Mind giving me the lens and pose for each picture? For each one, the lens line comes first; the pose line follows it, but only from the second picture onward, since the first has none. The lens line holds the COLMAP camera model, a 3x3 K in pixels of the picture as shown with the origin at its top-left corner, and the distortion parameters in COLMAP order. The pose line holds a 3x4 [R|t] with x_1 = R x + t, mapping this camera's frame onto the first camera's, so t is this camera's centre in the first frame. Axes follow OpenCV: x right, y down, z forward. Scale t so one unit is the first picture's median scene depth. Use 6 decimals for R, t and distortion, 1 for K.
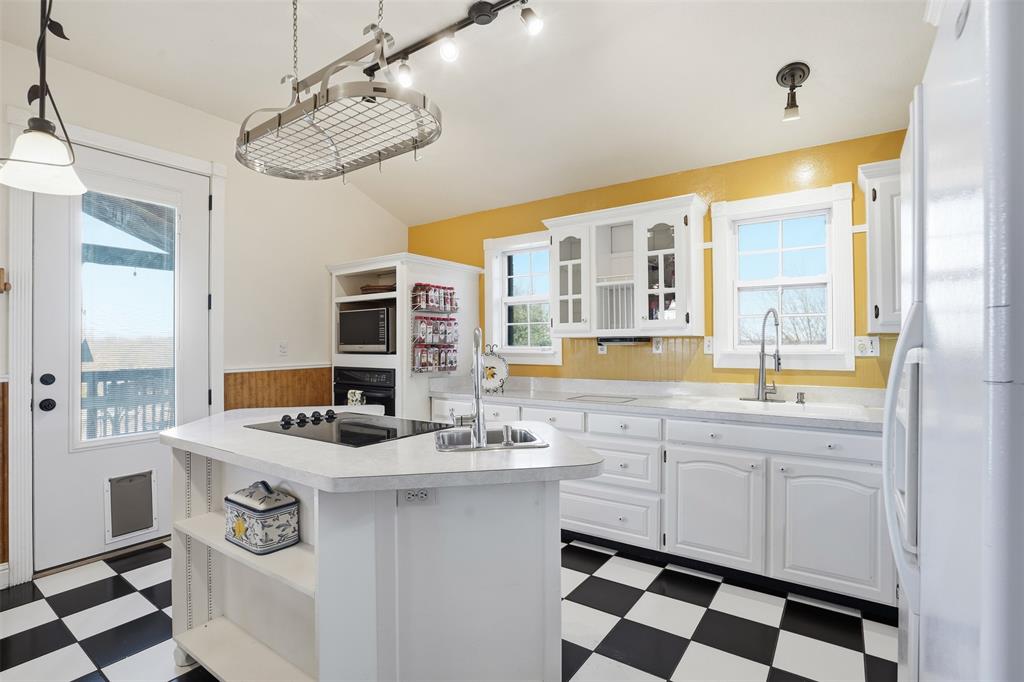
lens RADIAL K [[483.6, 0, 530.0], [0, 483.6, 344.4], [0, 0, 1]] dist [-0.022245, 0.003596]
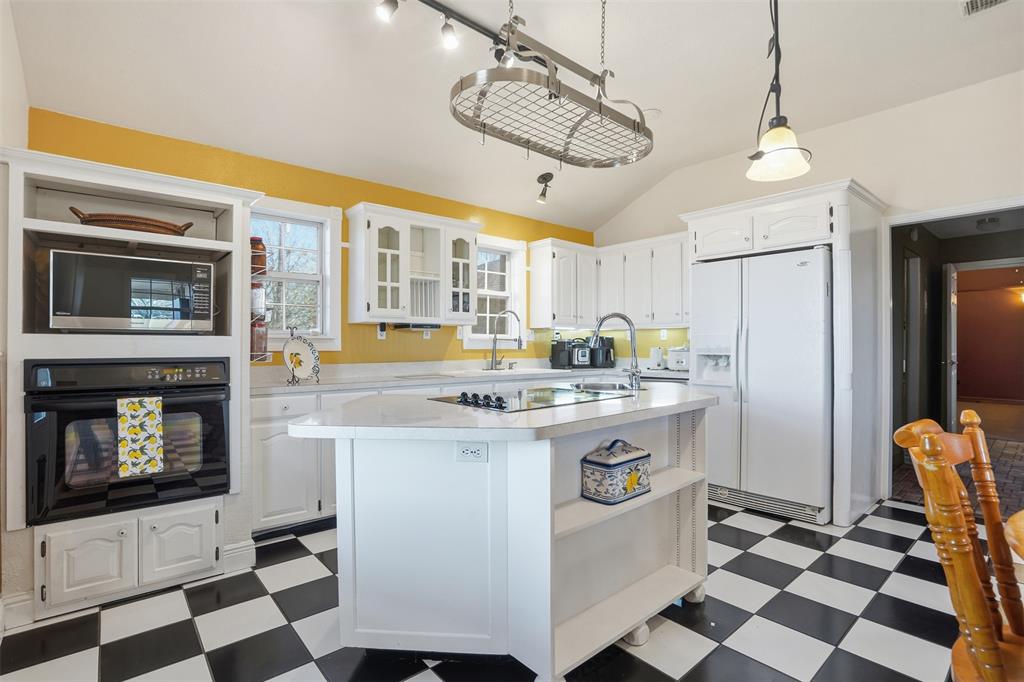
lens RADIAL K [[483.6, 0, 482.9], [0, 483.6, 343.9], [0, 0, 1]] dist [-0.022245, 0.003596]
pose [[0.309592, 0.004774, 0.950858, -0.844159], [-0.004530, 0.999983, -0.003546, 0.034687], [-0.950859, -0.003210, 0.309608, 0.475495]]
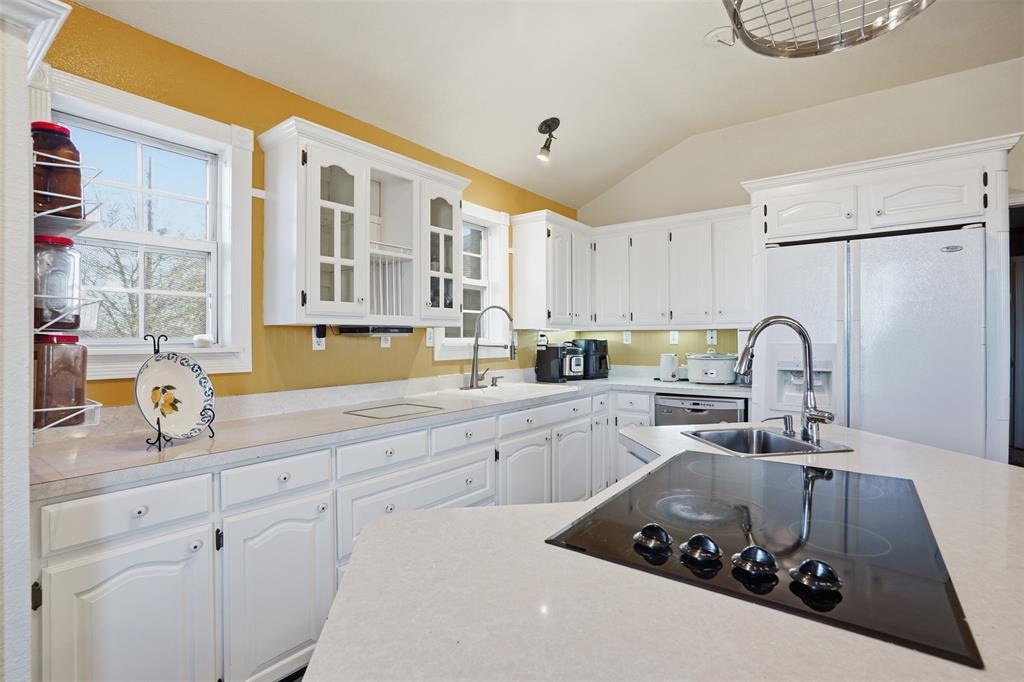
lens RADIAL K [[483.6, 0, 493.4], [0, 483.6, 335.7], [0, 0, 1]] dist [-0.022245, 0.003596]
pose [[0.088776, 0.006555, 0.996030, -0.524178], [-0.001692, 0.999978, -0.006430, 0.004035], [-0.996050, -0.001114, 0.088786, 0.733075]]
